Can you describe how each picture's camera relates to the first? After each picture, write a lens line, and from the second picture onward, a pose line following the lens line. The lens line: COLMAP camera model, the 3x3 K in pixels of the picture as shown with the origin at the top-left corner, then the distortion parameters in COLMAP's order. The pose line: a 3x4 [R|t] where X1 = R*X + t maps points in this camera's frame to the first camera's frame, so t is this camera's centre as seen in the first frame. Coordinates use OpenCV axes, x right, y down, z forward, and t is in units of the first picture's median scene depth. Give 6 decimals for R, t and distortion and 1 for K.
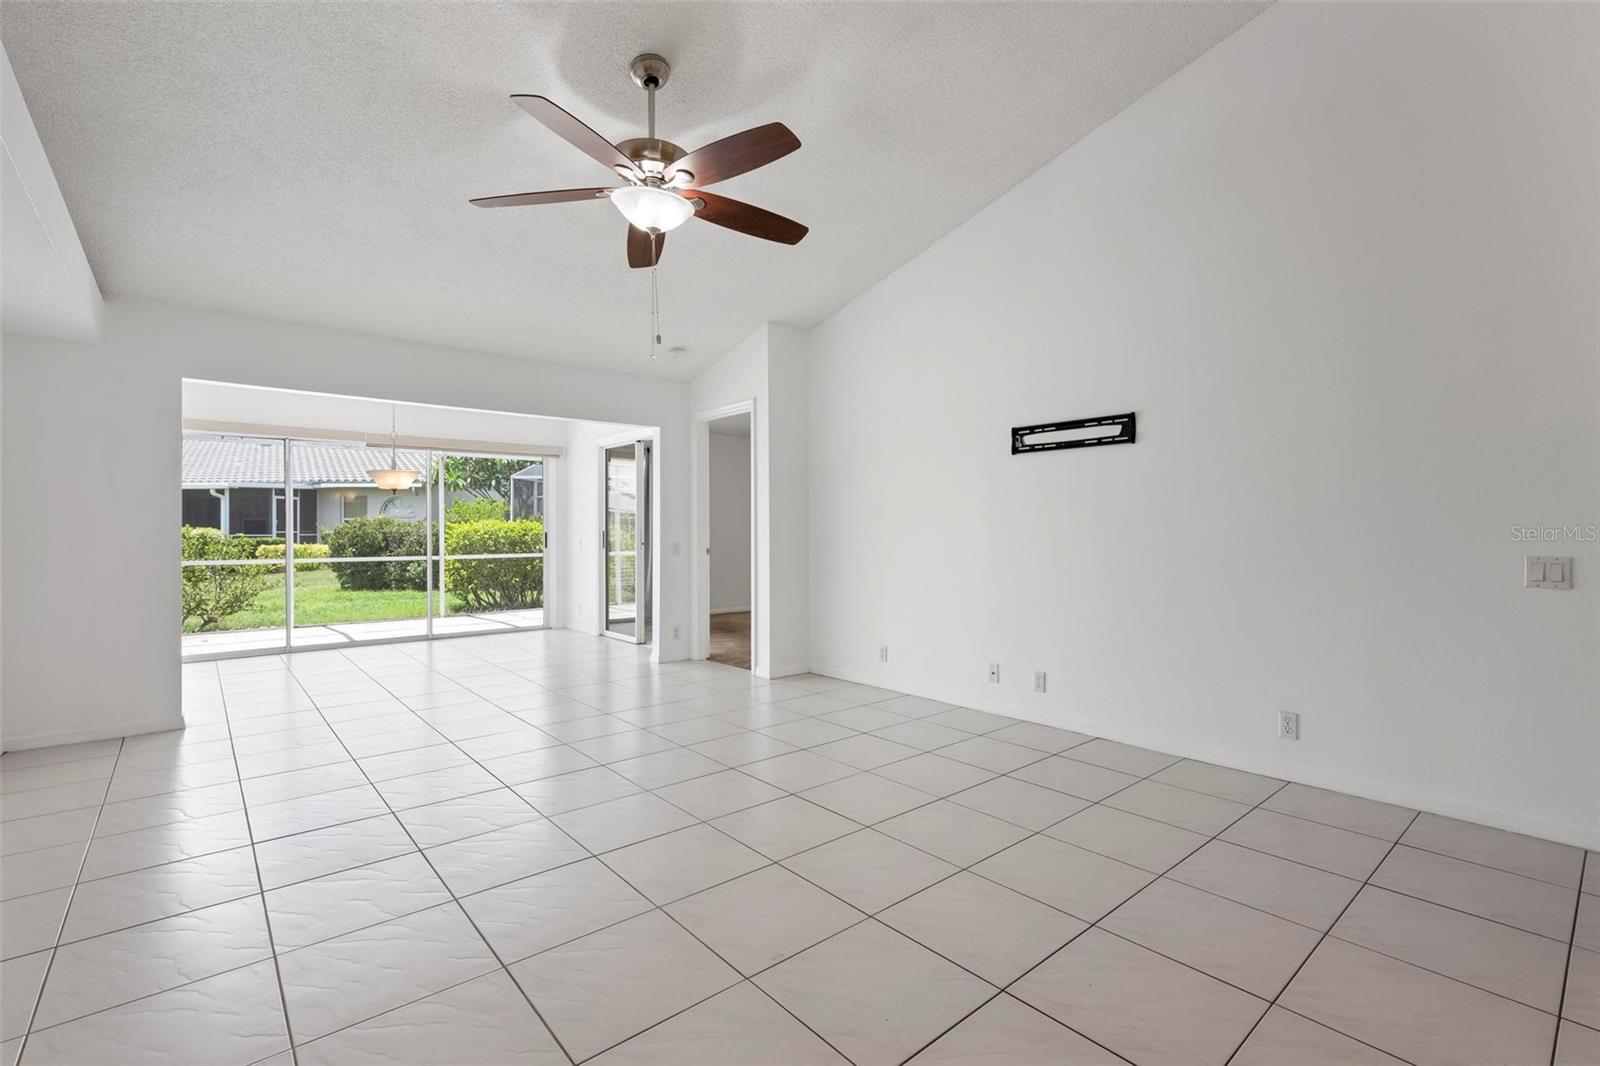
lens RADIAL K [[731.8, 0, 846.1], [0, 731.8, 519.5], [0, 0, 1]] dist [0.005993, -0.002247]
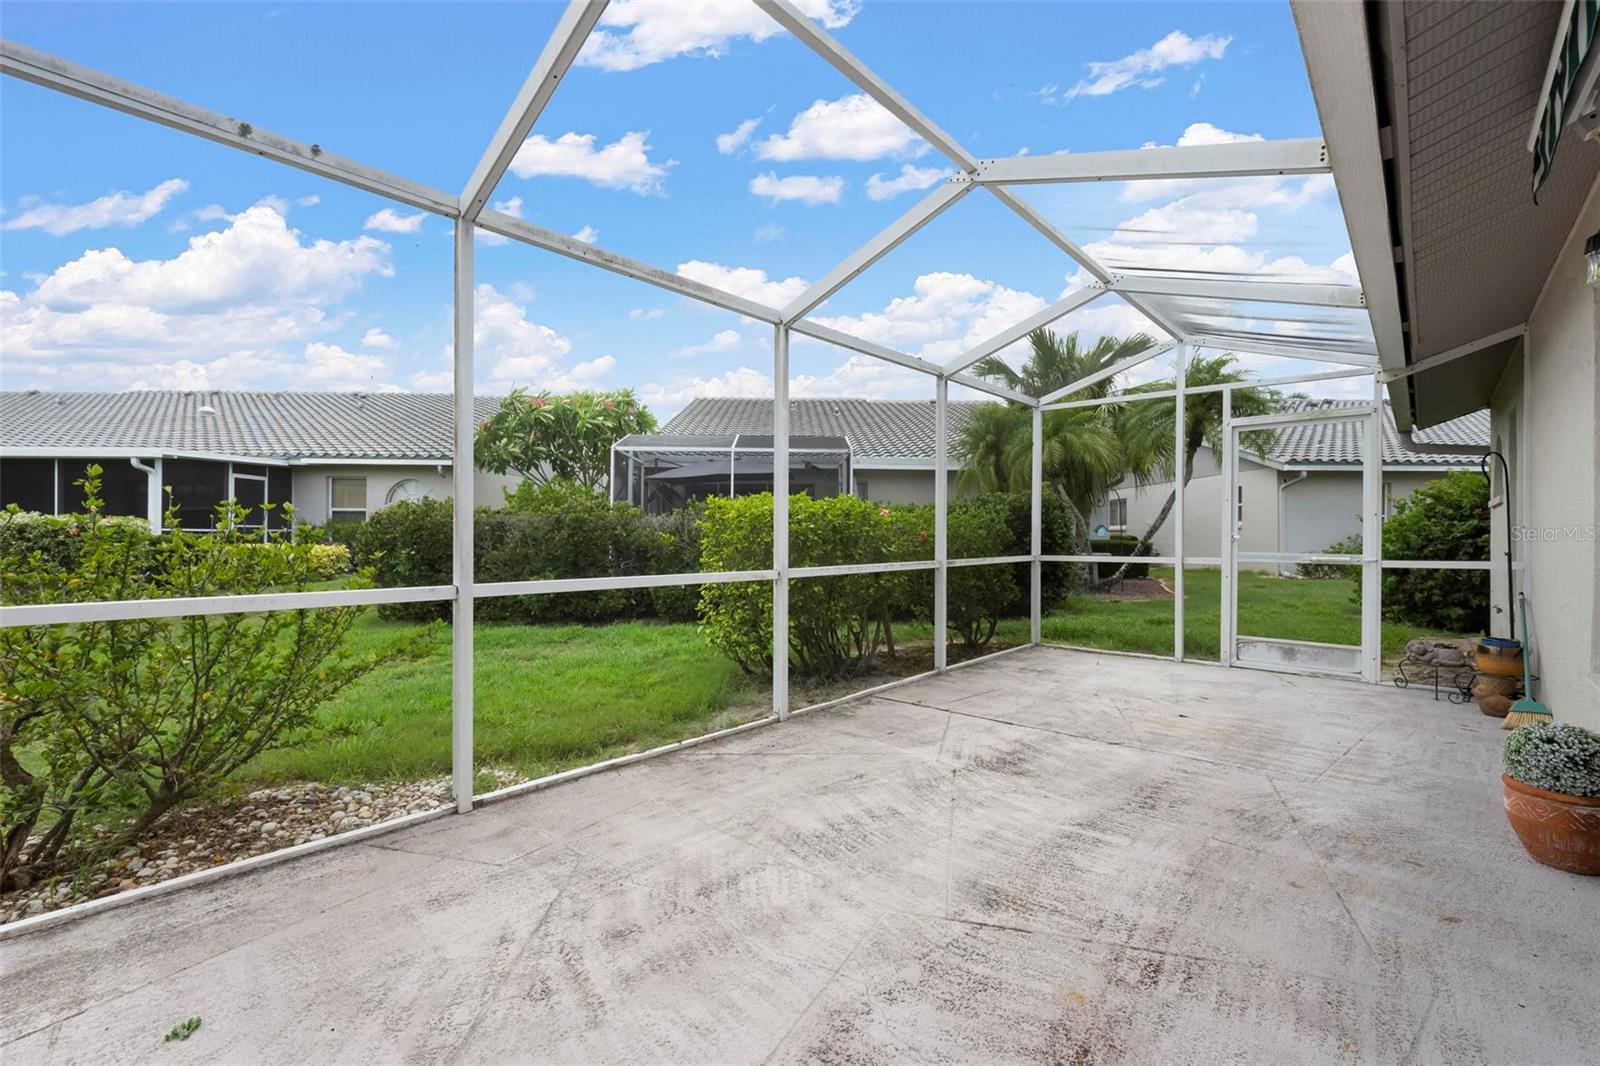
lens RADIAL K [[665.0, 0, 836.5], [0, 665.0, 532.0], [0, 0, 1]] dist [-0.001226, 0.000268]
pose [[0.993940, 0.006962, 0.109704, -0.307809], [-0.008187, 0.999909, 0.010717, 0.013155], [-0.109620, -0.011550, 0.993906, 0.344250]]
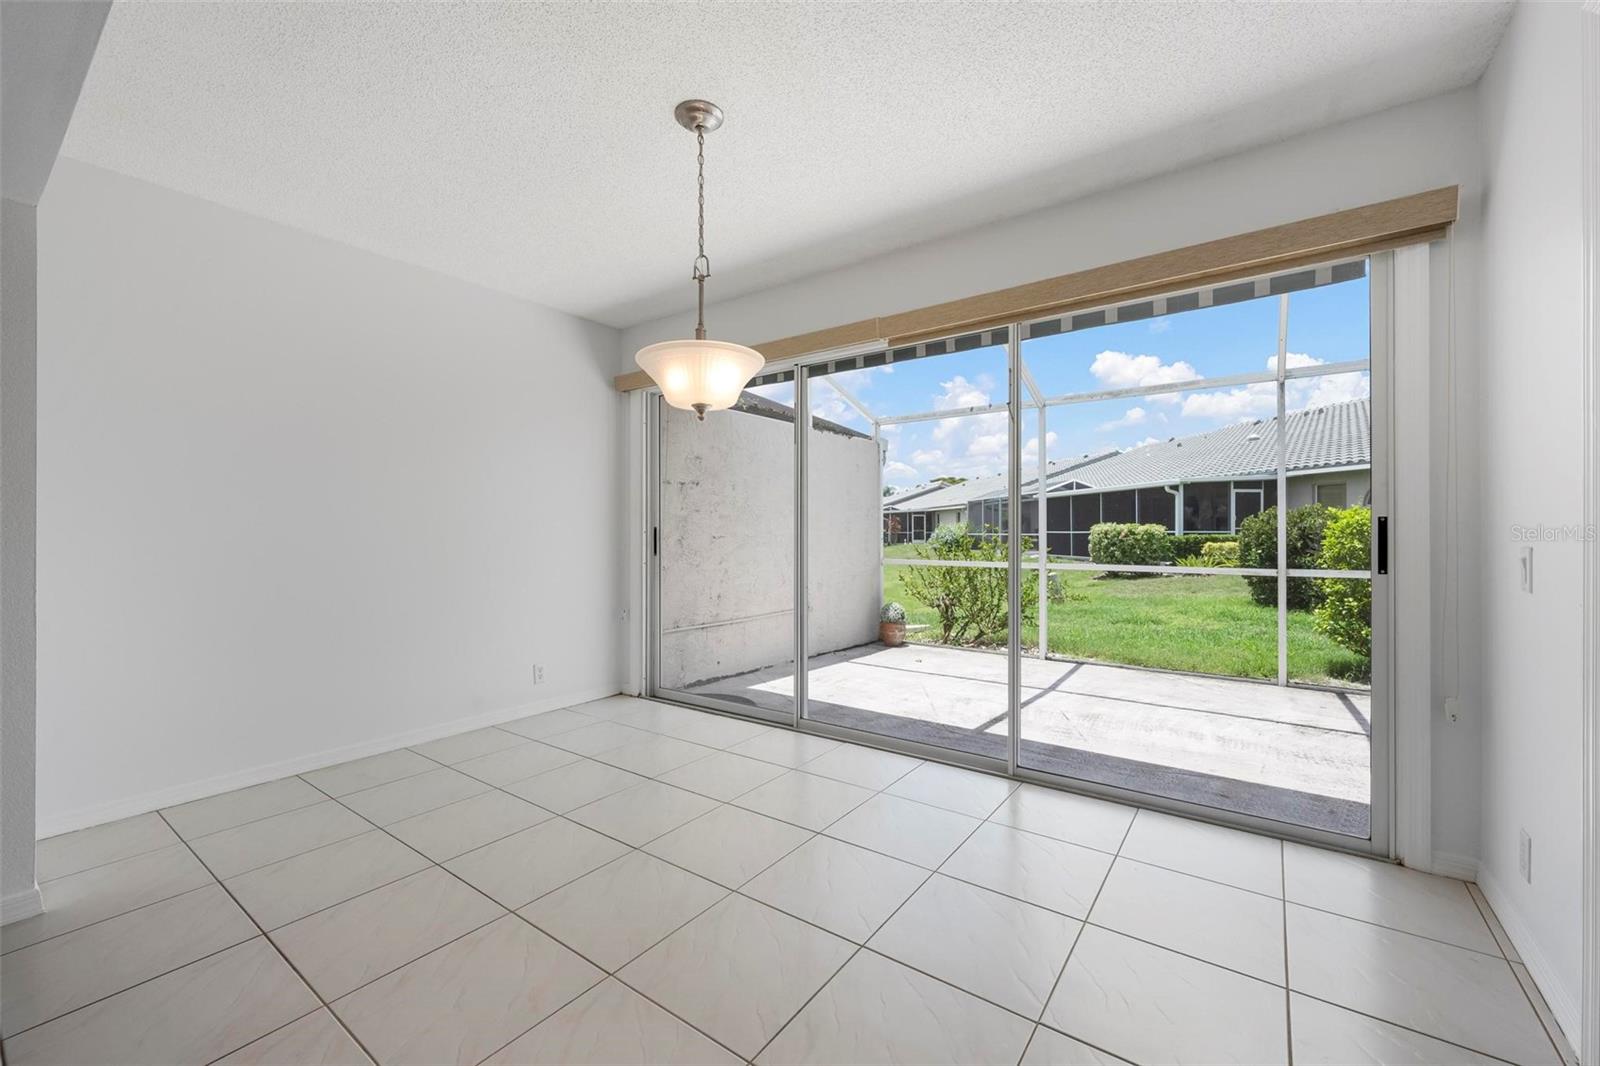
lens RADIAL K [[649.2, 0, 768.6], [0, 649.2, 546.5], [0, 0, 1]] dist [-0.003369, -0.000121]
pose [[0.179335, 0.025699, -0.983452, -0.086096], [0.016213, 0.999446, 0.029073, 0.007091], [0.983654, -0.021158, 0.178819, 0.303056]]
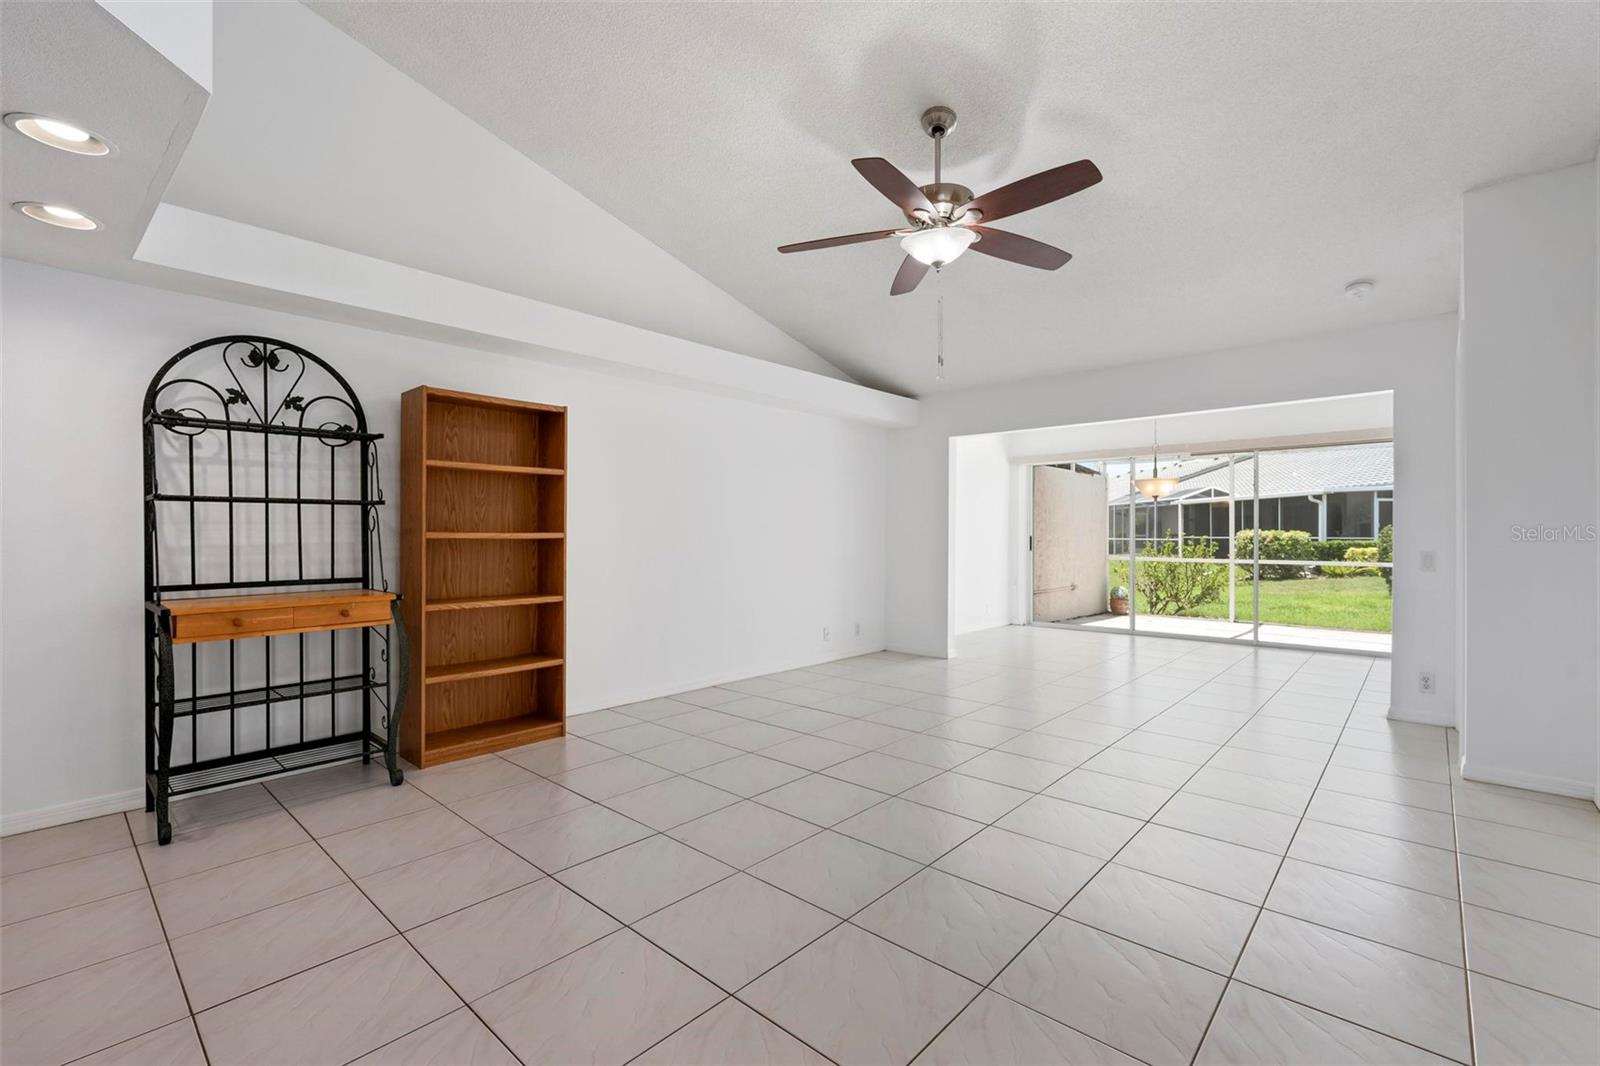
lens RADIAL K [[731.8, 0, 764.4], [0, 731.8, 545.8], [0, 0, 1]] dist [0.005993, -0.002247]
pose [[0.098144, 0.017669, -0.995015, 0.134095], [0.013584, 0.999725, 0.019092, 0.001617], [0.995080, -0.015390, 0.097877, 0.093100]]
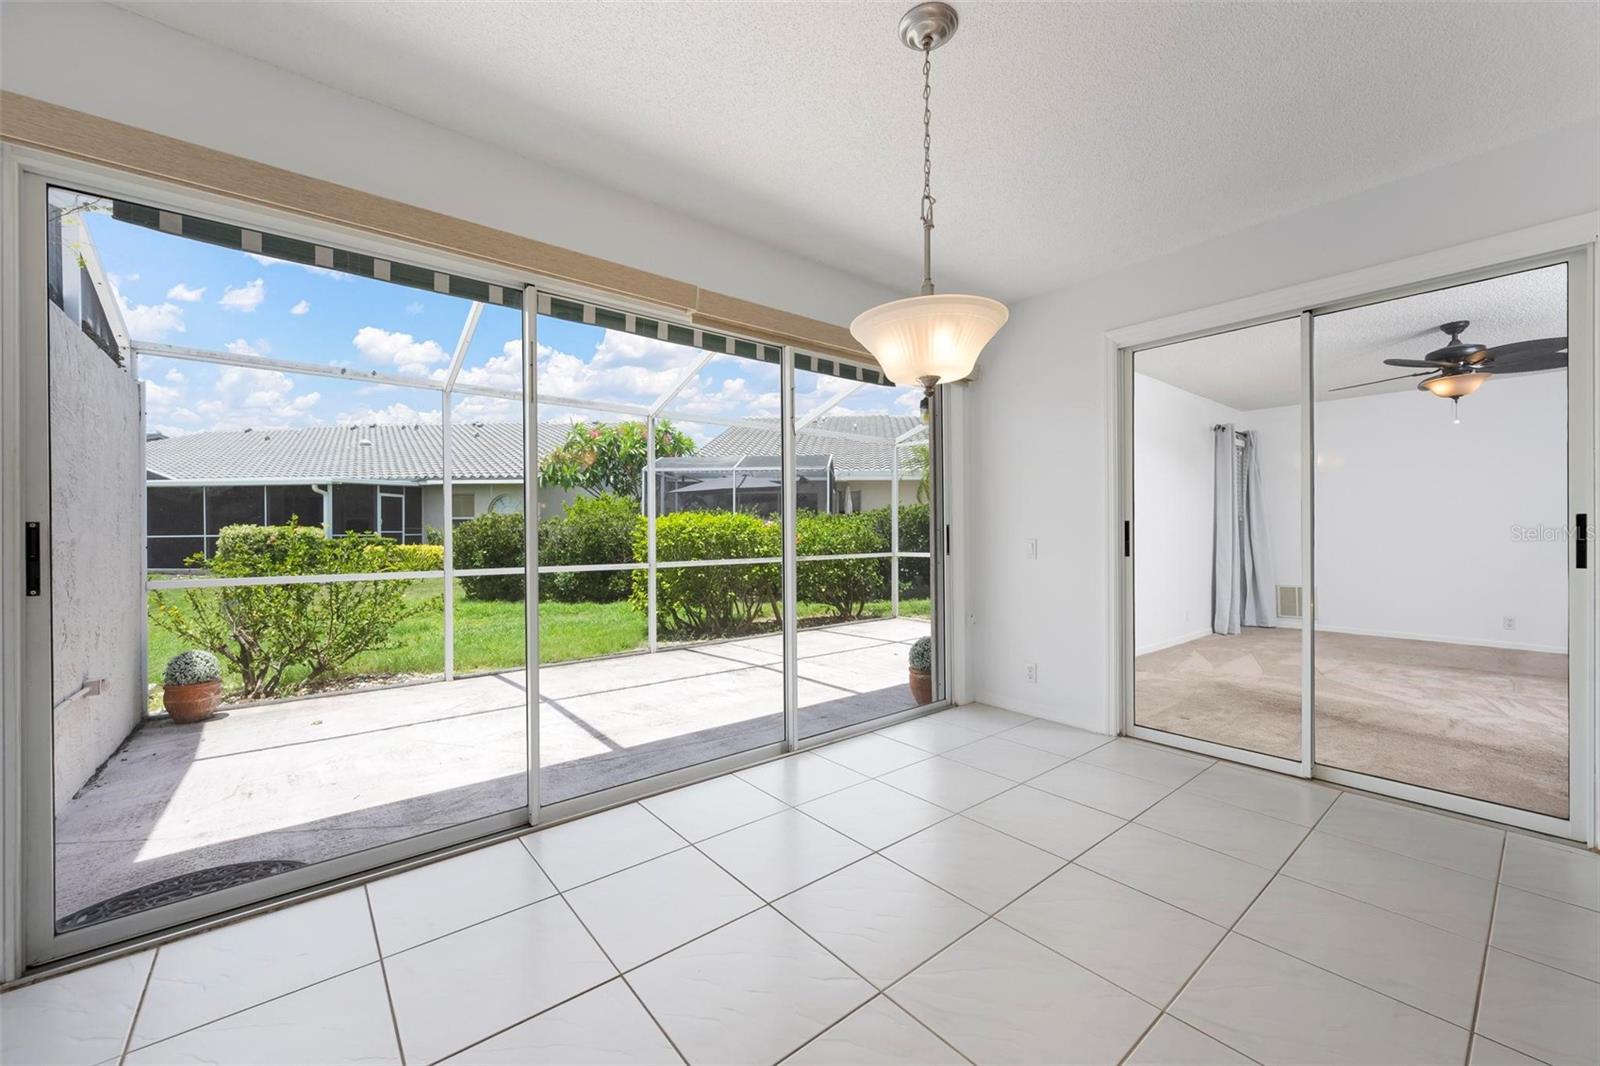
lens RADIAL K [[635.1, 0, 834.4], [0, 635.1, 532.6], [0, 0, 1]] dist [0.001644, 0.000957]
pose [[0.999733, -0.001426, -0.023046, -0.201068], [0.001803, 0.999865, 0.016330, 0.006505], [0.023019, -0.016367, 0.999601, 0.226071]]
